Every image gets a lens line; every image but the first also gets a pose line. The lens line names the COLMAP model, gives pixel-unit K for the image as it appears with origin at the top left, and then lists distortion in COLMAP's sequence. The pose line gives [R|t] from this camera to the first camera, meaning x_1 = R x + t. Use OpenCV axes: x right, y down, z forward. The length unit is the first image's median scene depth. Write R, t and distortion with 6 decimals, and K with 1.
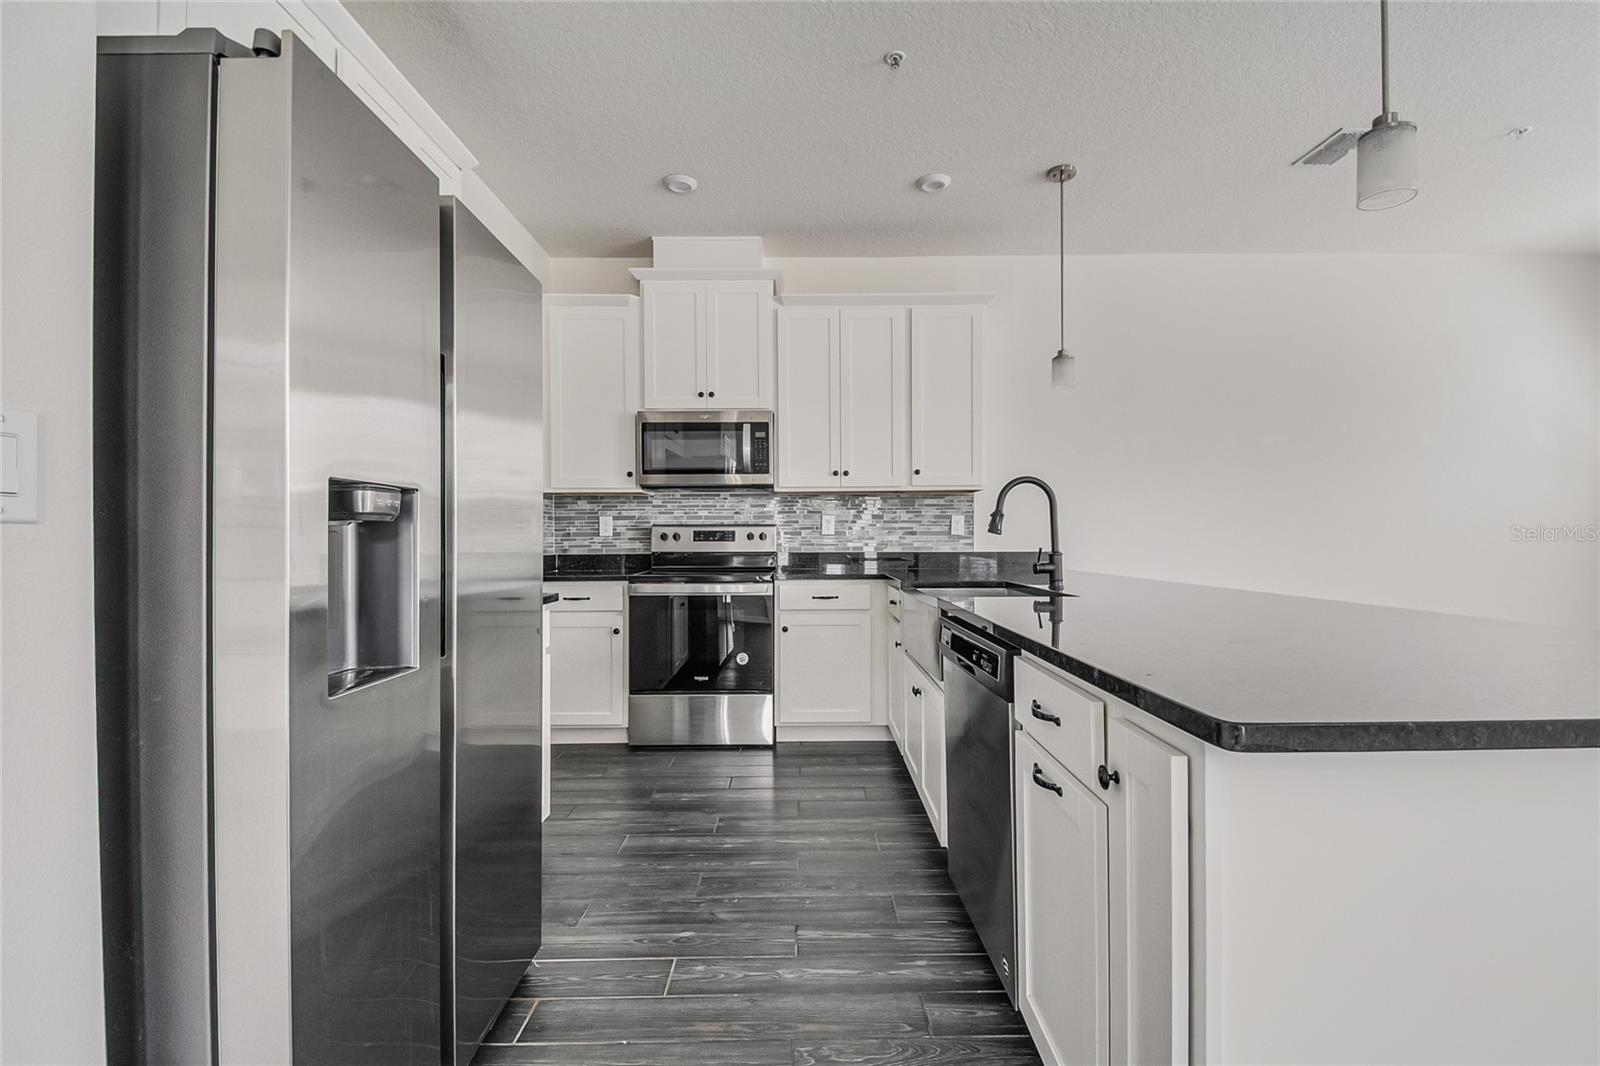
lens RADIAL K [[706.5, 0, 804.1], [0, 706.5, 546.8], [0, 0, 1]] dist [0.009565, -0.016568]
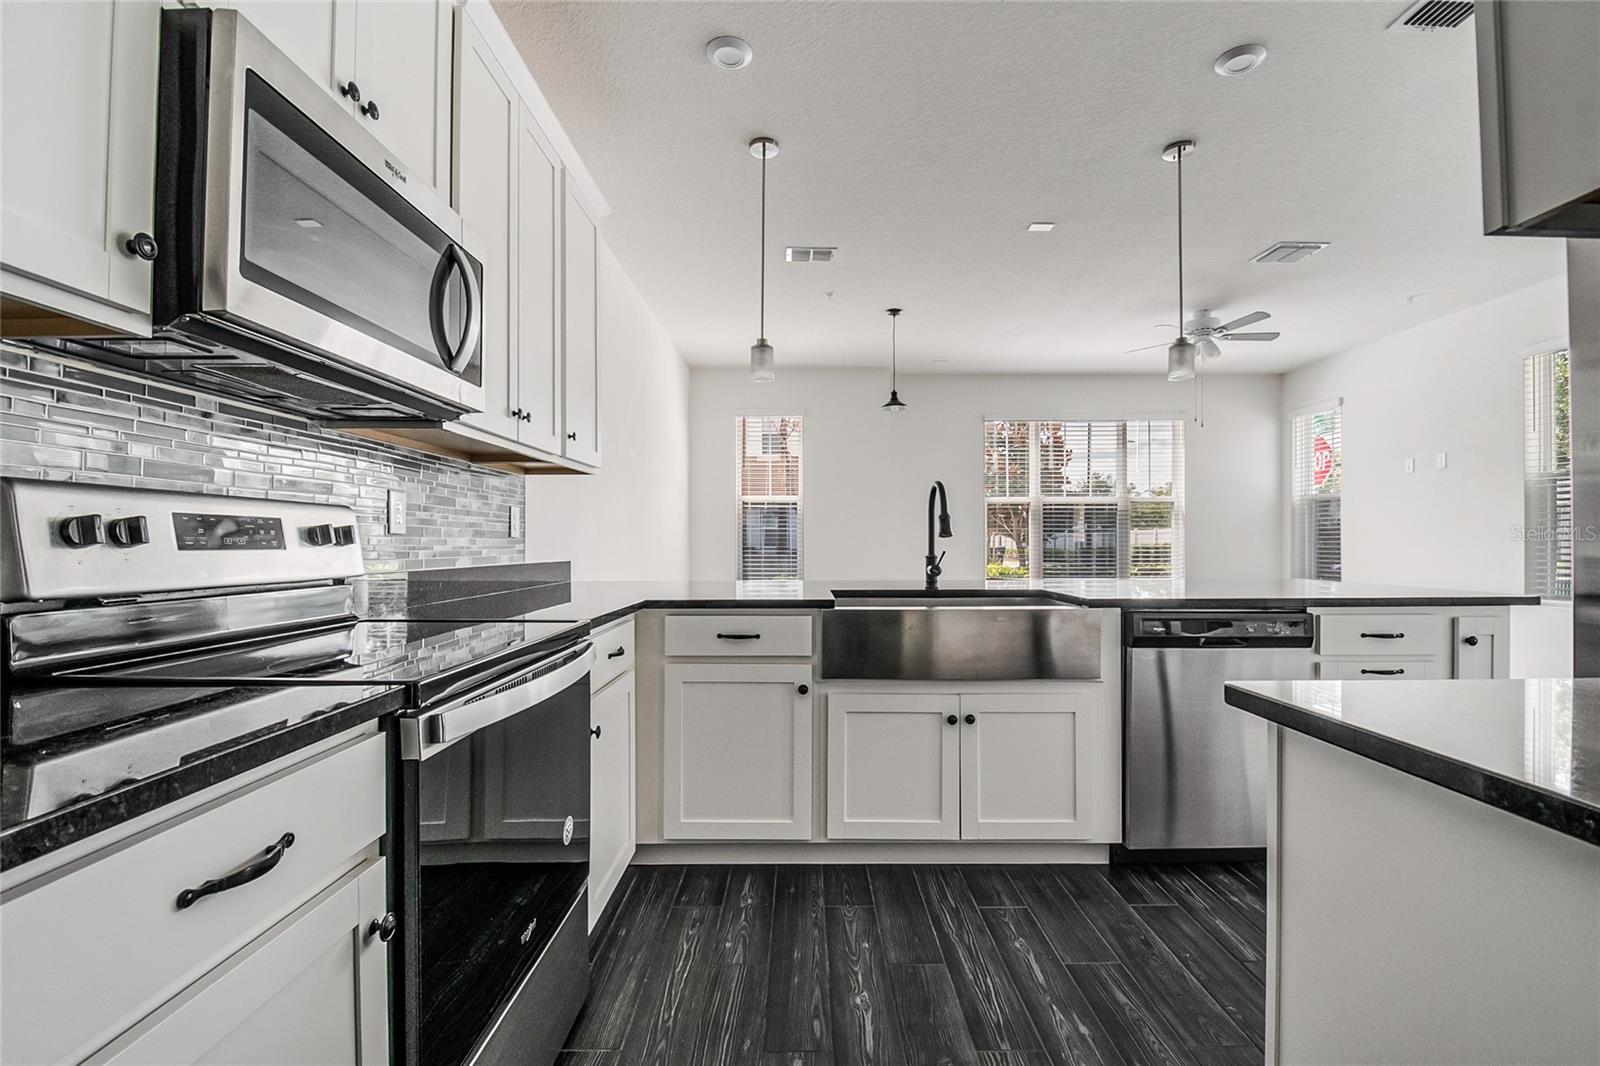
lens RADIAL K [[706.5, 0, 804.1], [0, 706.5, 546.8], [0, 0, 1]] dist [0.009565, -0.016568]
pose [[-0.000348, -0.000768, 1.000000, -0.455434], [0.013581, 0.999907, 0.000773, -0.005427], [-0.999908, 0.013582, -0.000338, 0.771282]]
